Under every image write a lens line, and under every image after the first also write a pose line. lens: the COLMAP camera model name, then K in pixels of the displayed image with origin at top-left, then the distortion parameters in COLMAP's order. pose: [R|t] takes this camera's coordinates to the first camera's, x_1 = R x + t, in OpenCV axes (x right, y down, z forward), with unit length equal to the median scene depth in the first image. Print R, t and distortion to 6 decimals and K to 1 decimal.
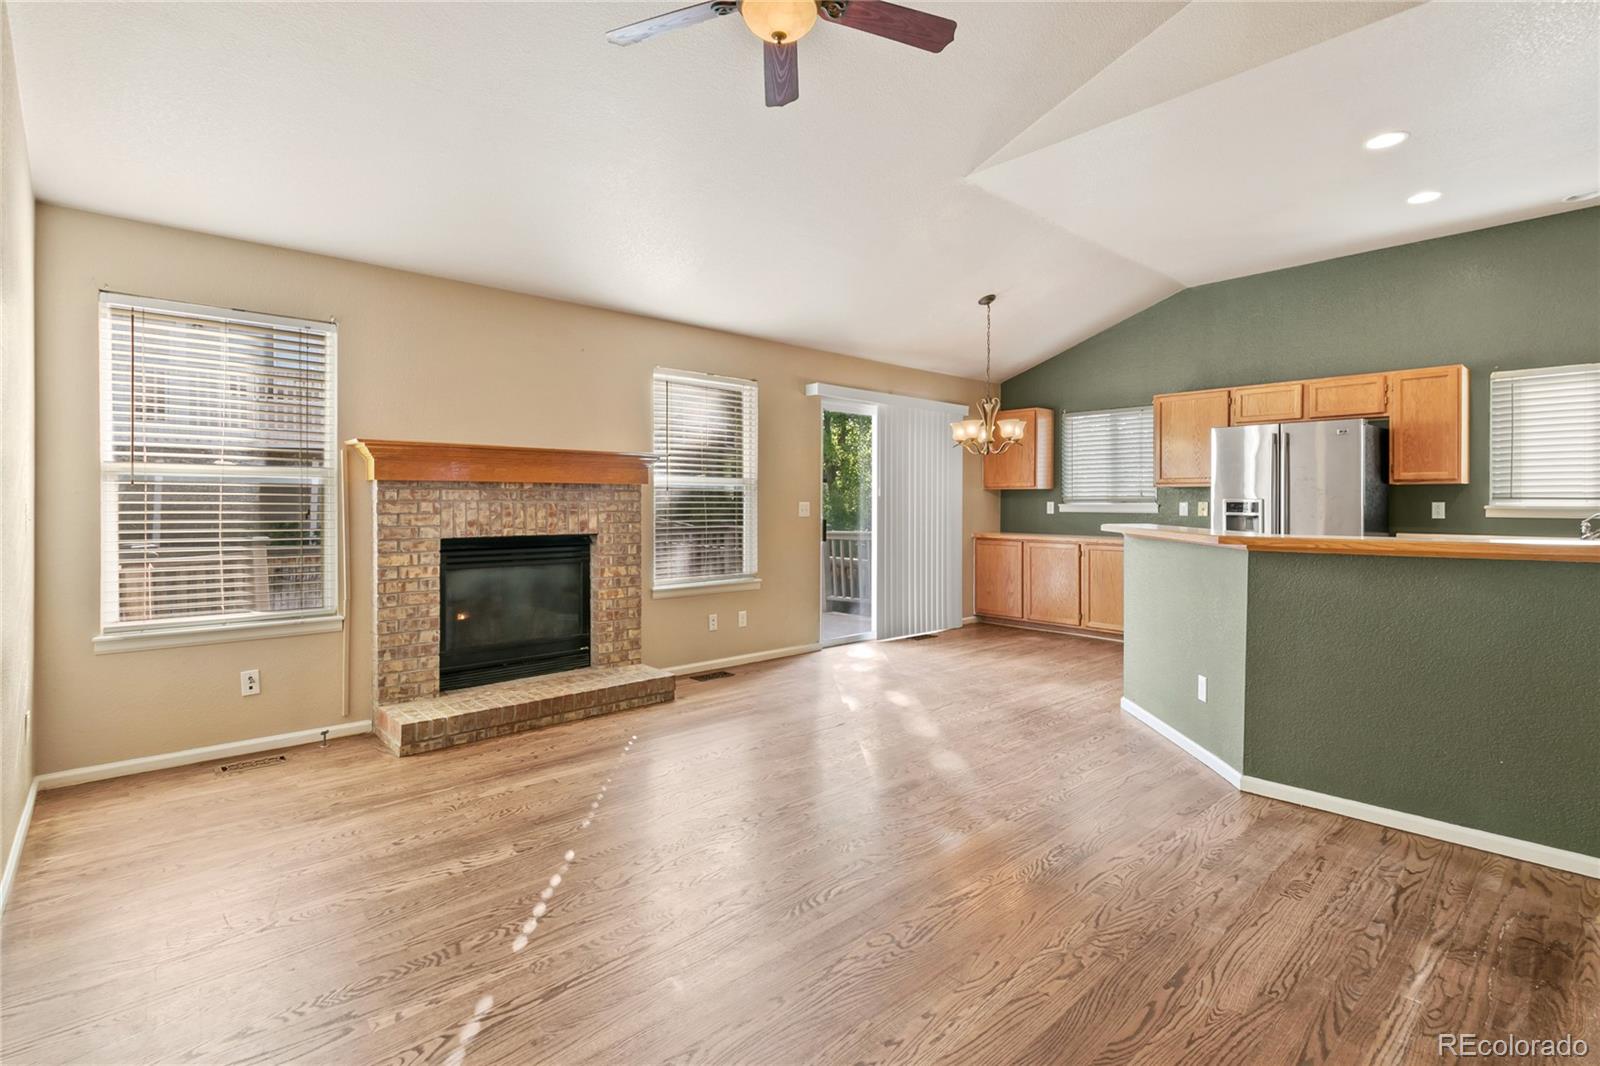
lens RADIAL K [[760.3, 0, 795.4], [0, 760.3, 508.9], [0, 0, 1]] dist [0.001847, -0.002968]
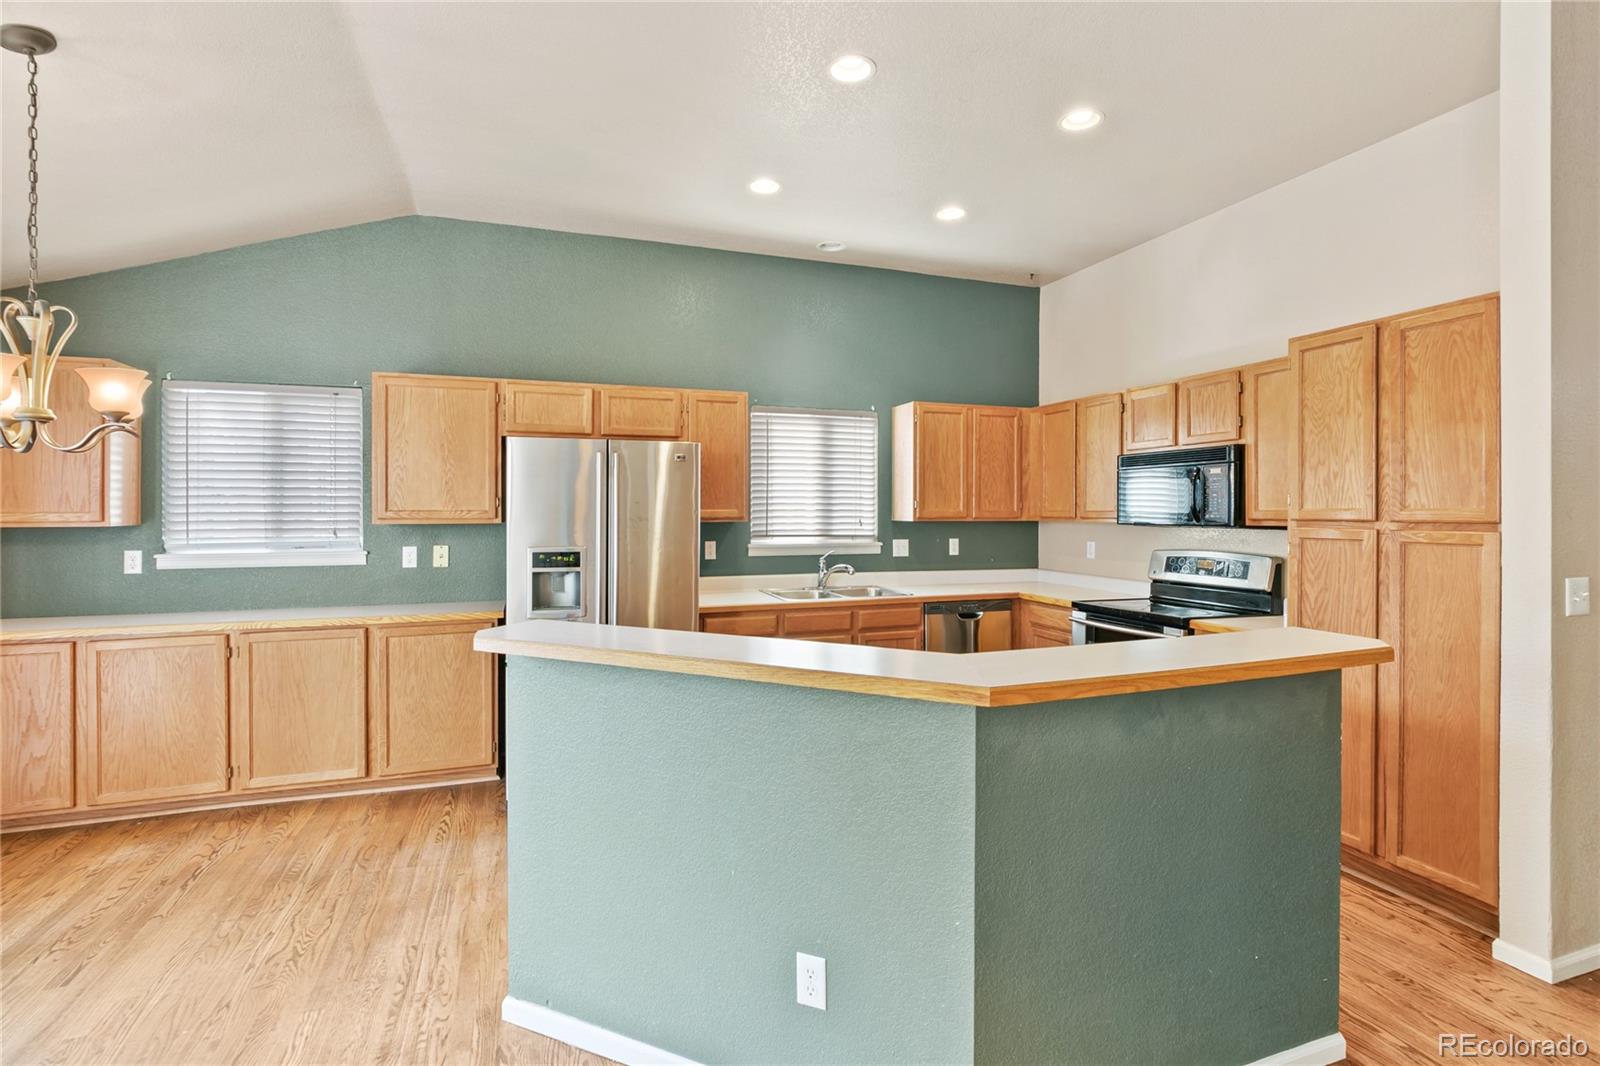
lens RADIAL K [[760.3, 0, 788.4], [0, 760.3, 515.6], [0, 0, 1]] dist [0.001847, -0.002968]
pose [[0.376846, -0.007556, 0.926245, 0.052244], [0.011176, 0.999931, 0.003611, -0.045982], [-0.926208, 0.008991, 0.376905, 0.637232]]
